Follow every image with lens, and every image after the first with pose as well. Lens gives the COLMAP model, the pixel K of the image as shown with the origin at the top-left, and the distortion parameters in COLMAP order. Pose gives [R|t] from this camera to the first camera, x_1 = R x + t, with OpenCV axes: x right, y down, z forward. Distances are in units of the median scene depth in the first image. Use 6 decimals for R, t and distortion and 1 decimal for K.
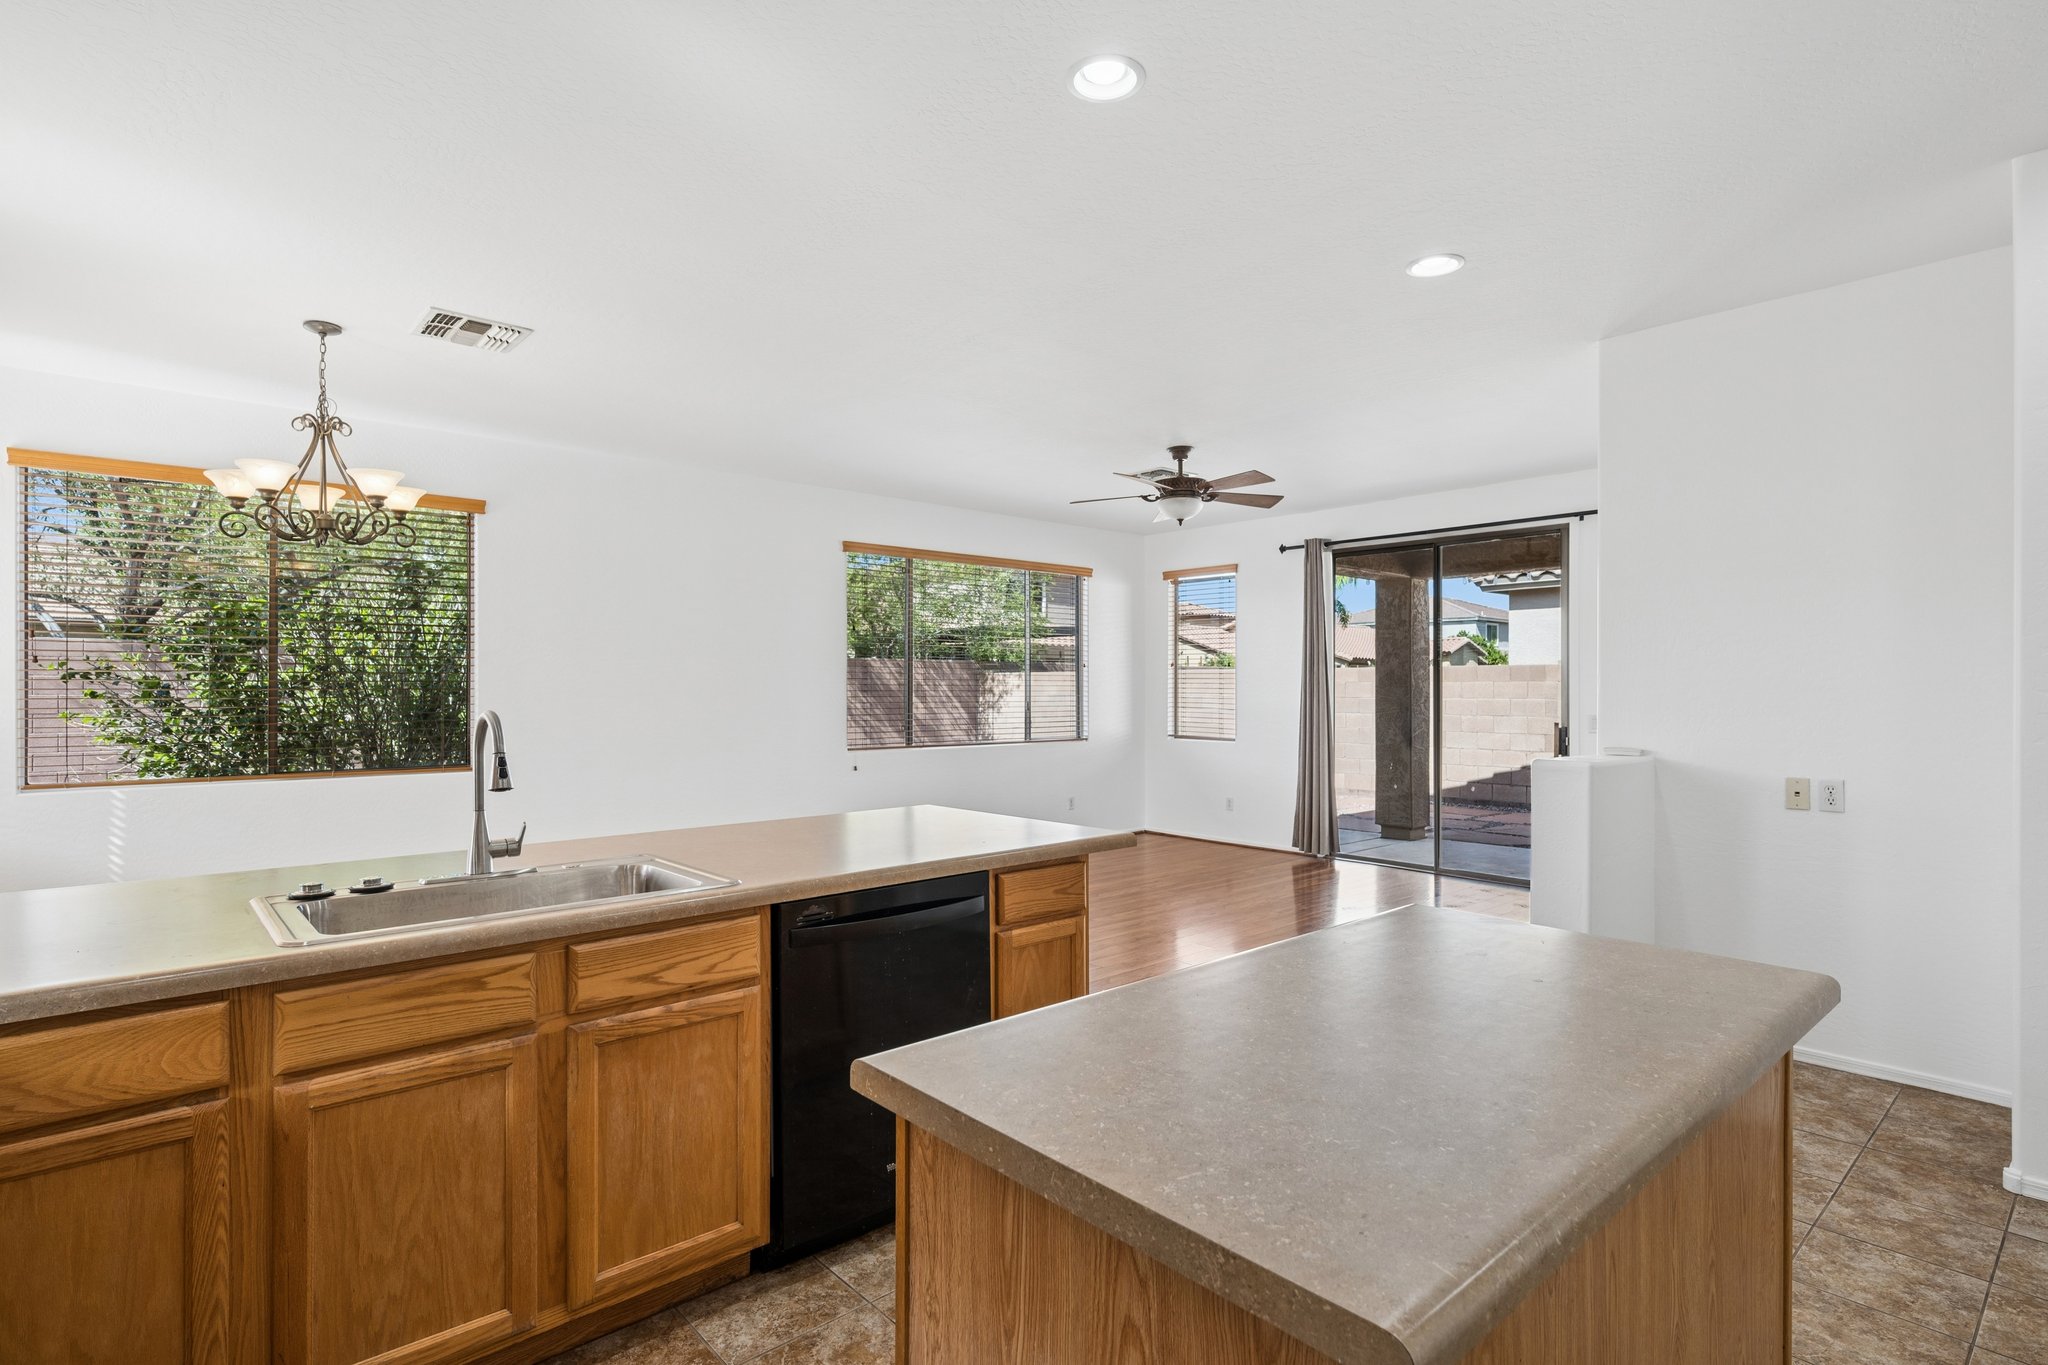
lens RADIAL K [[1015.9, 0, 1028.8], [0, 1015.9, 690.4], [0, 0, 1]] dist [-0.000736, 0.002693]
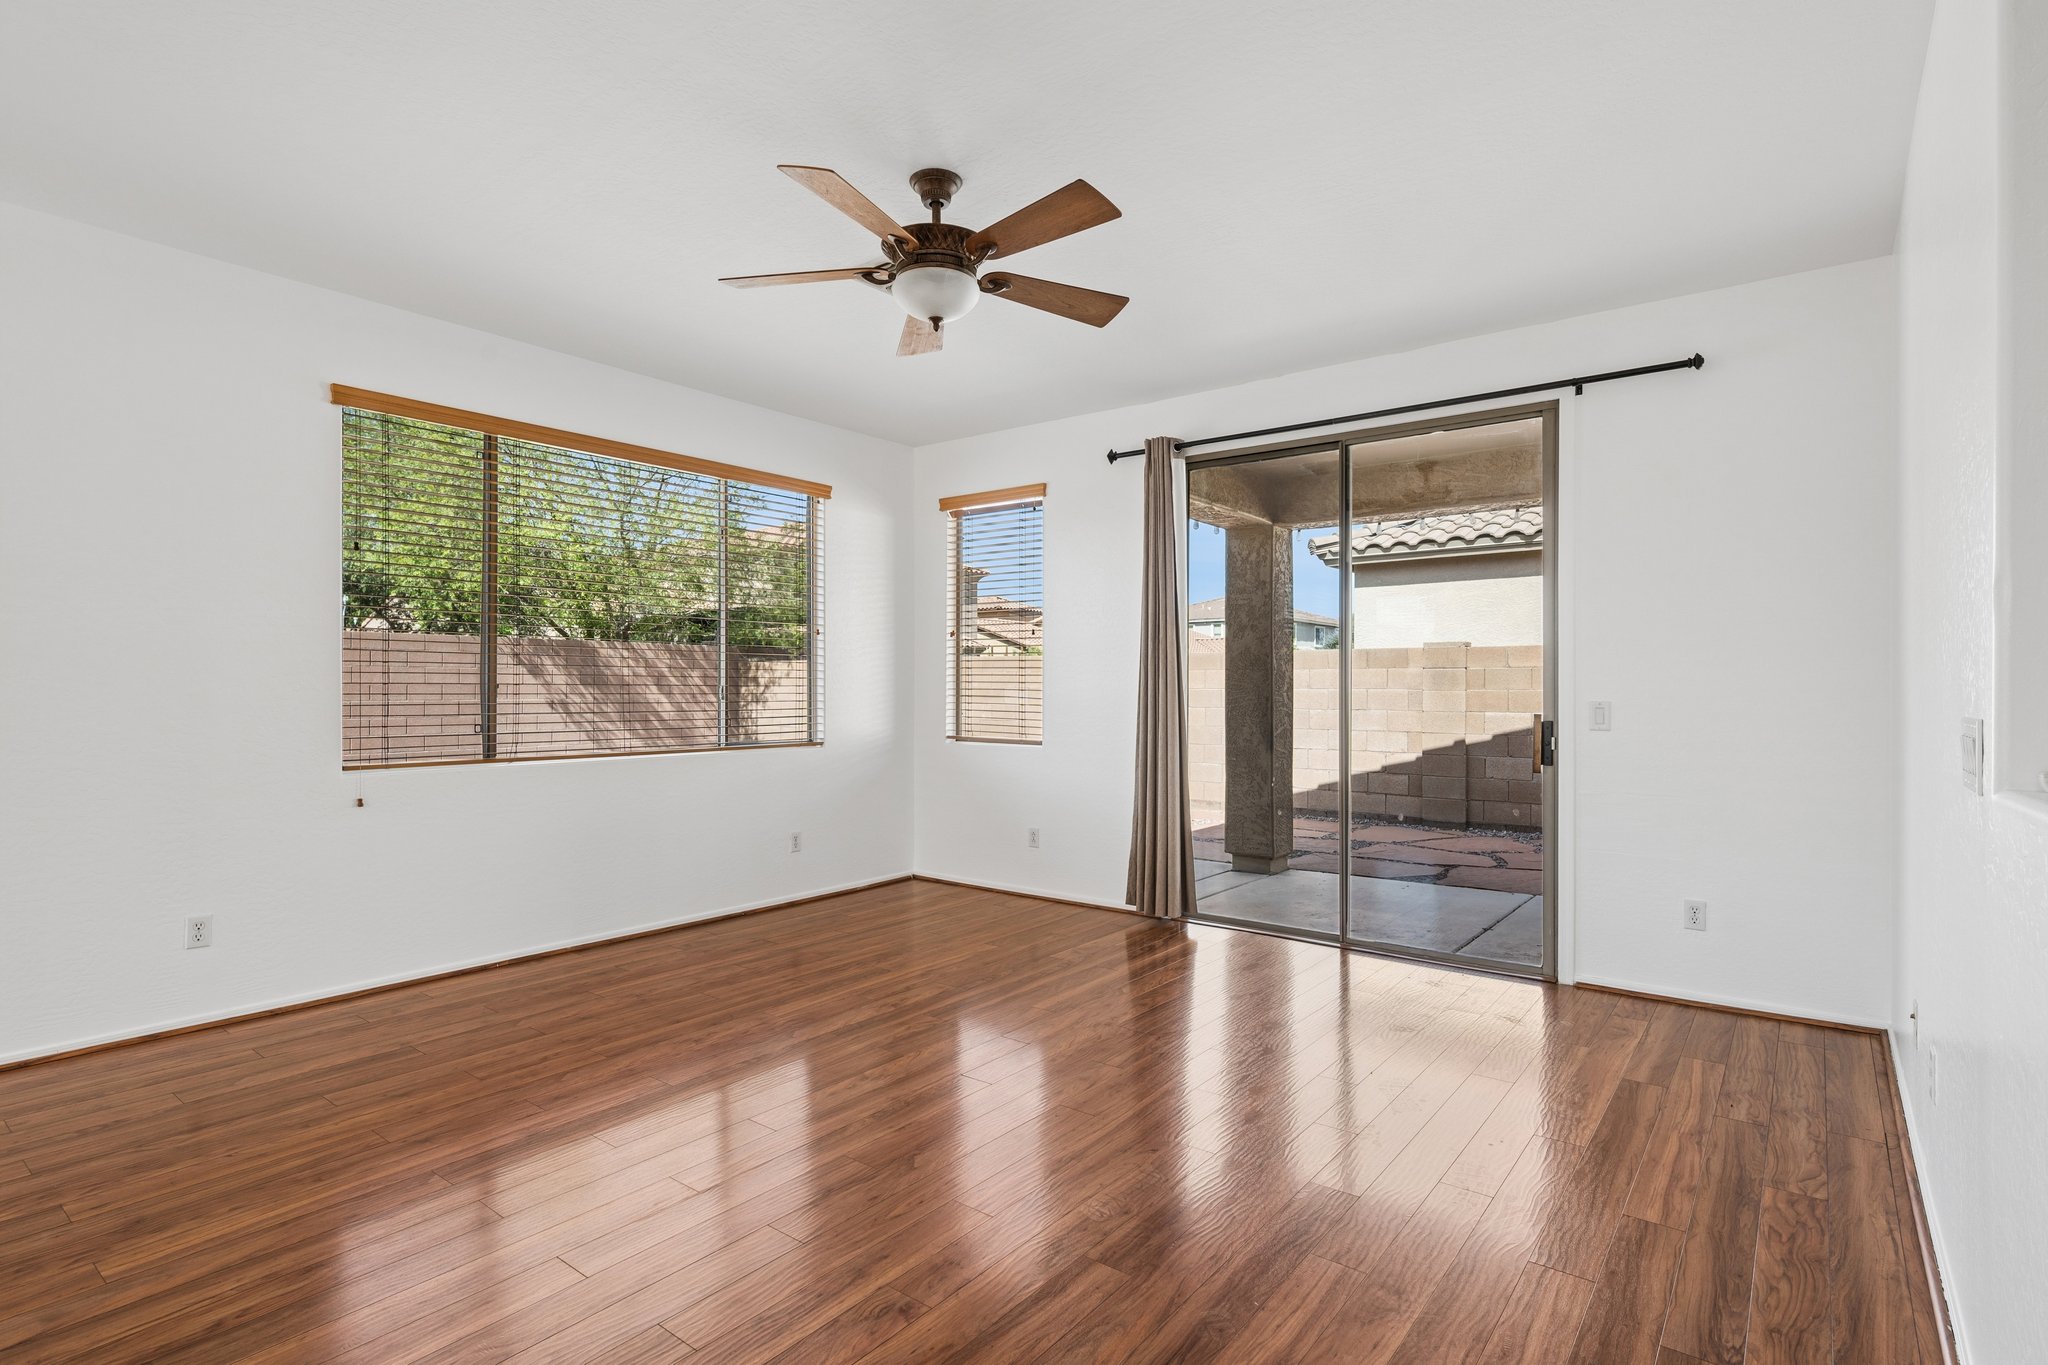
lens RADIAL K [[1015.9, 0, 1027.3], [0, 1015.9, 685.5], [0, 0, 1]] dist [-0.000736, 0.002693]
pose [[0.983221, 0.002640, 0.182402, 0.072239], [-0.002092, 0.999993, -0.003194, 0.012880], [-0.182409, 0.002759, 0.983219, 0.347267]]
